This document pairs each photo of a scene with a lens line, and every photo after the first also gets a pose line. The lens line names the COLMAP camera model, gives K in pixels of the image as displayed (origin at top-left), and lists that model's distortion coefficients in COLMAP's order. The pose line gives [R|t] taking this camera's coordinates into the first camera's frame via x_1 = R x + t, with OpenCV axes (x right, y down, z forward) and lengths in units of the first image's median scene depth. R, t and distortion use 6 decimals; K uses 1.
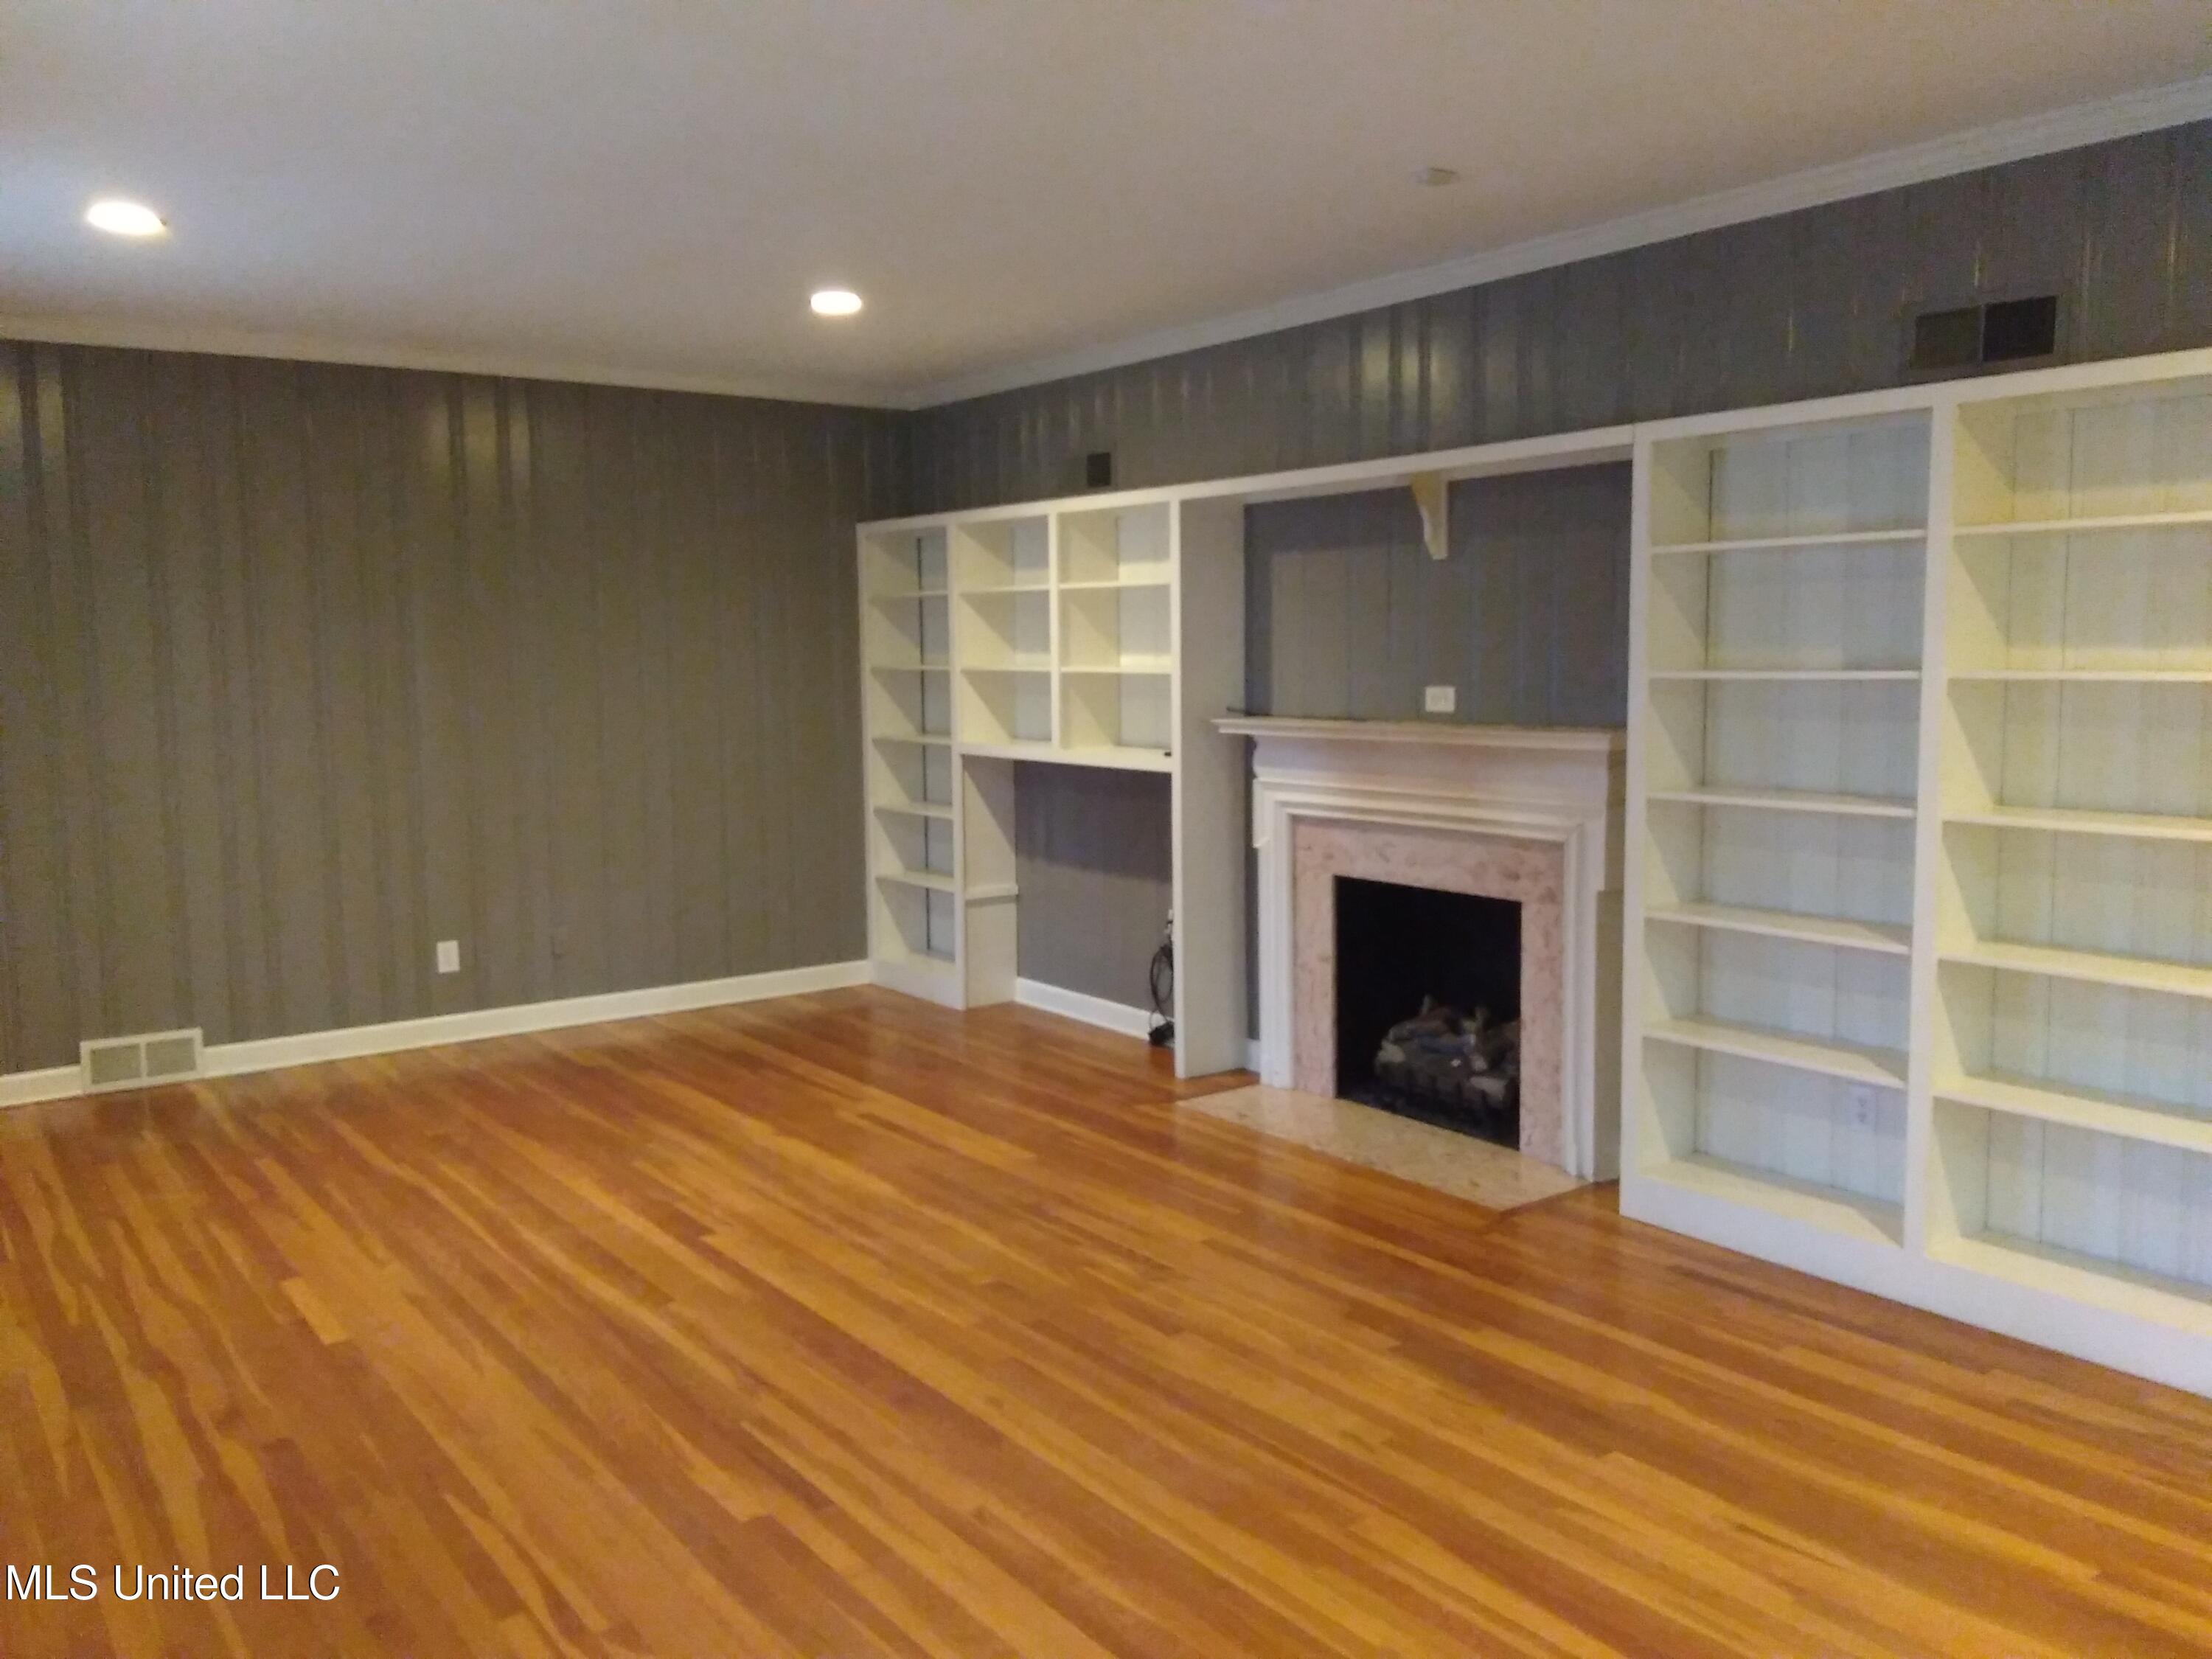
lens RADIAL K [[1780.8, 0, 1107.2], [0, 1780.8, 800.2], [0, 0, 1]] dist [0.086477, -0.188199]
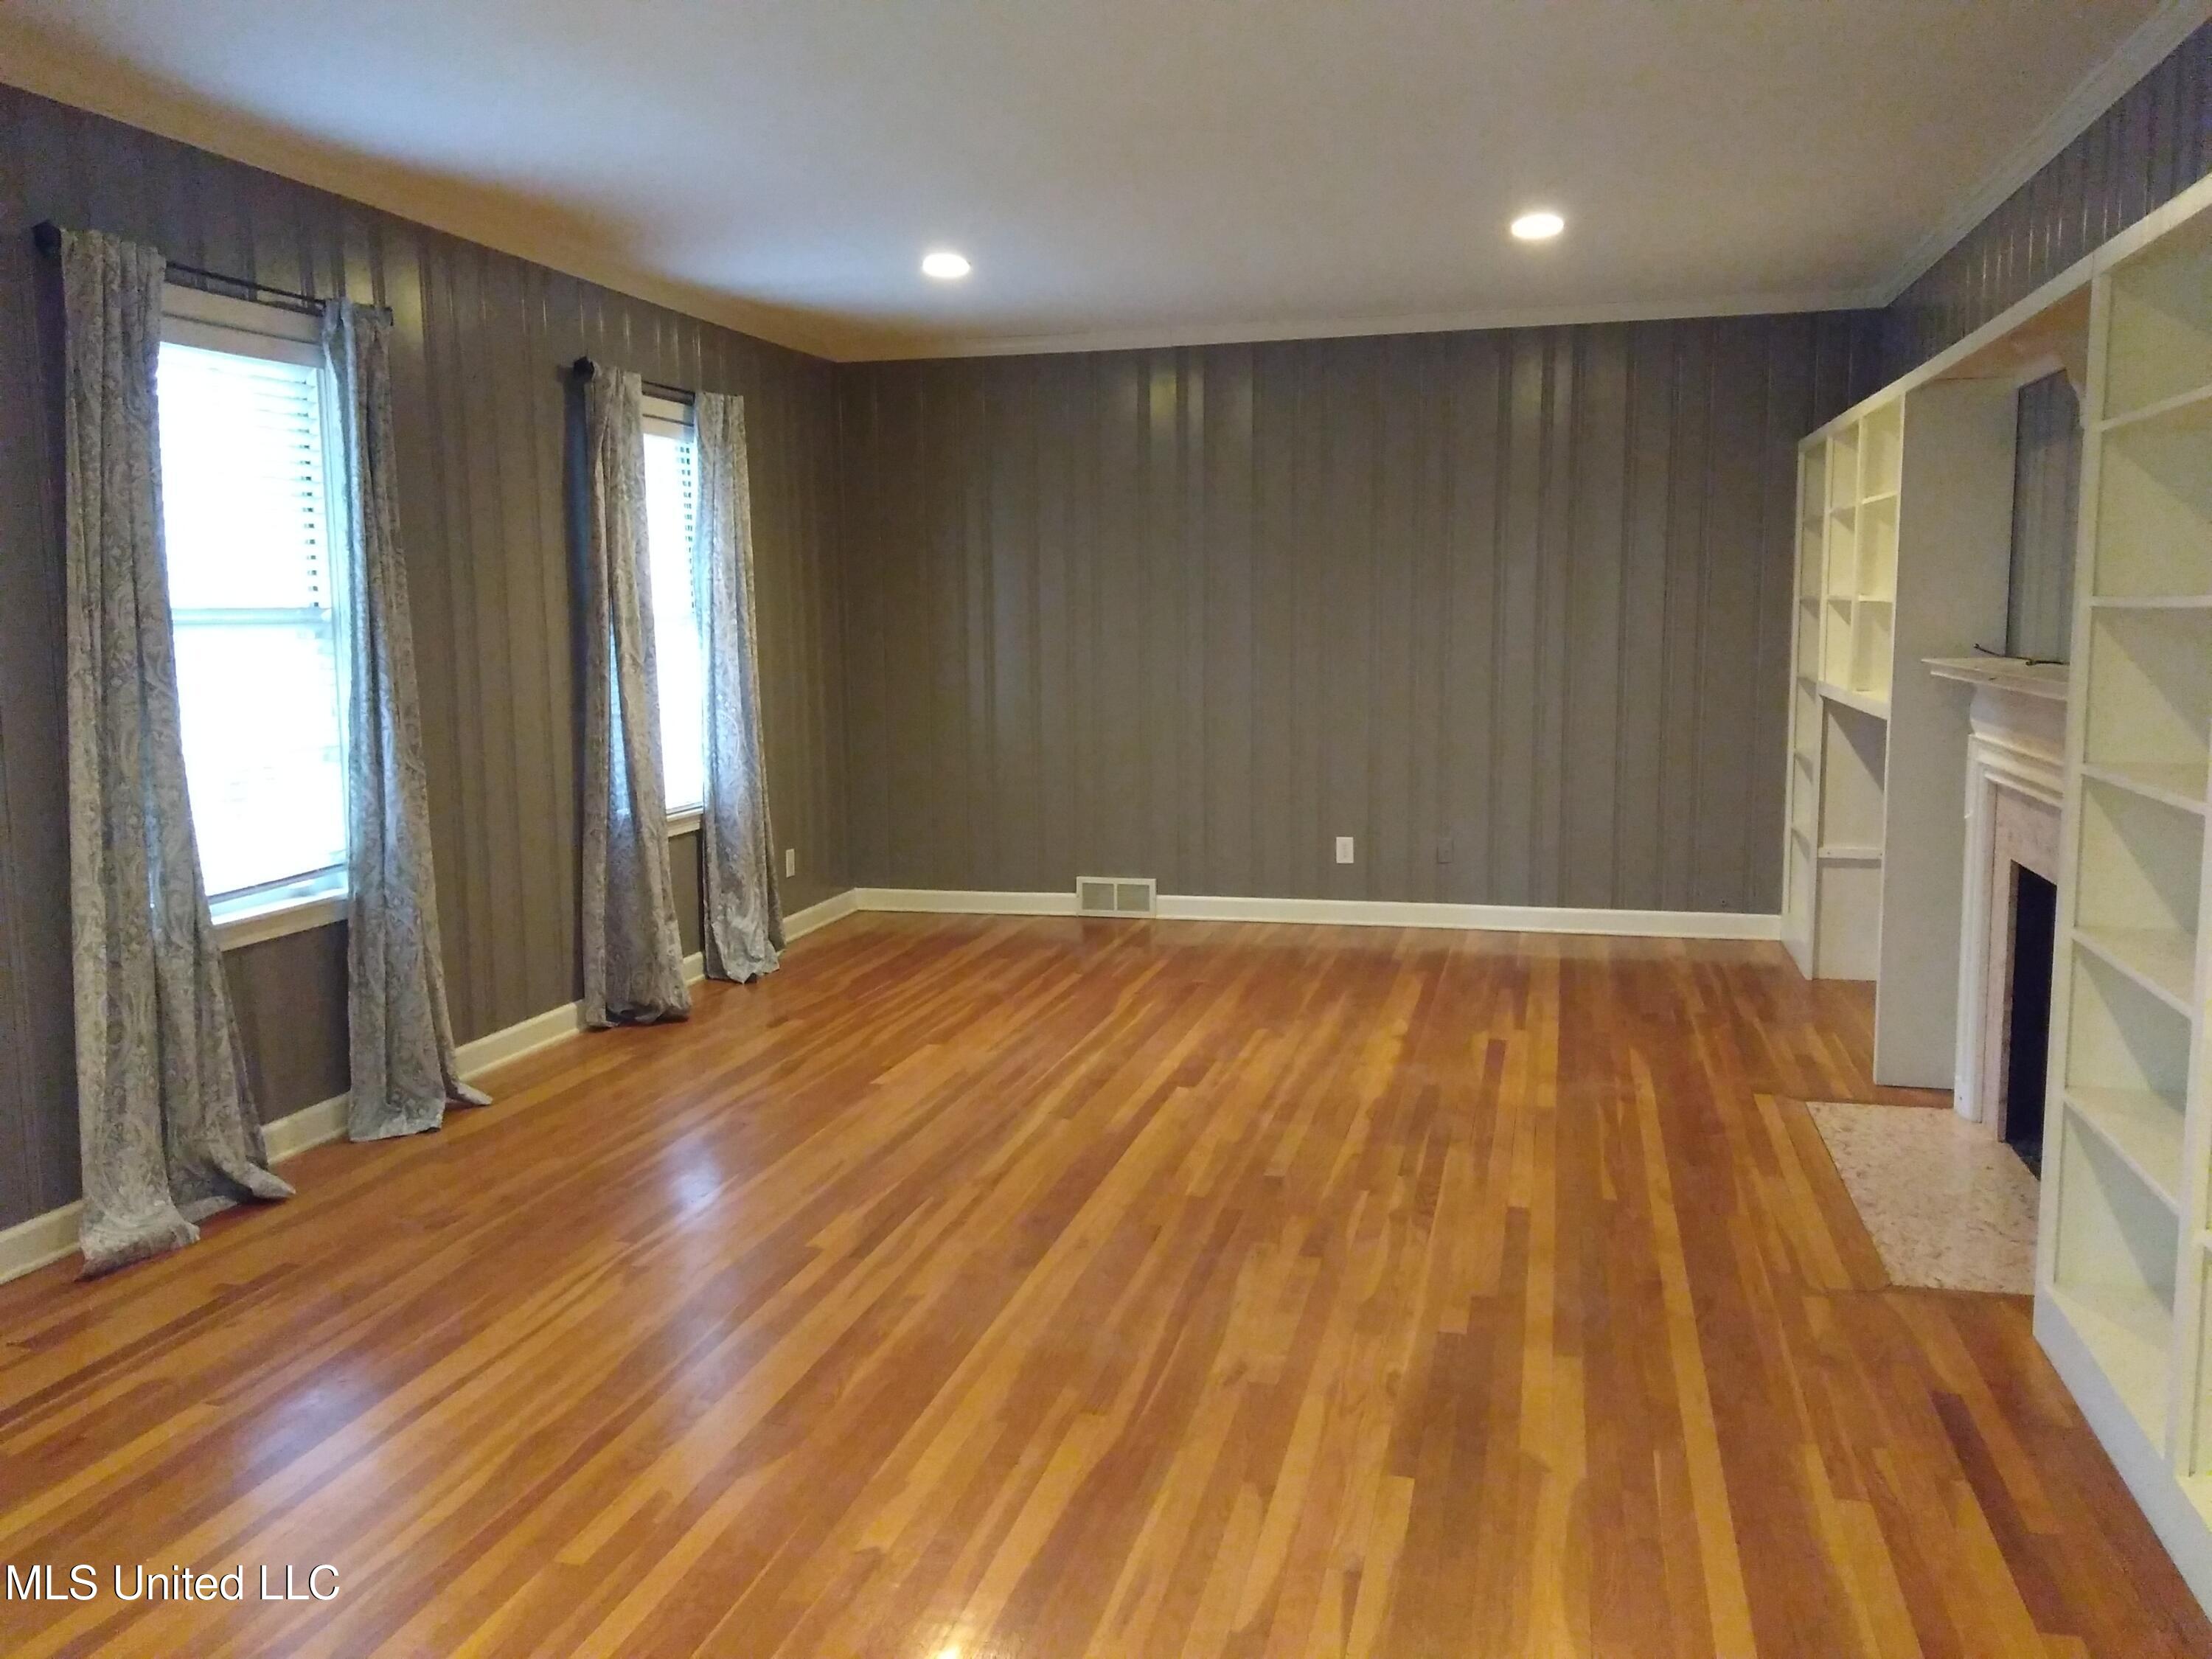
lens RADIAL K [[1780.8, 0, 1107.2], [0, 1780.8, 800.2], [0, 0, 1]] dist [0.086477, -0.188199]
pose [[0.635592, 0.094320, -0.766242, 0.617318], [-0.070915, 0.995446, 0.063710, -0.009195], [0.768761, 0.013844, 0.639386, 0.238110]]
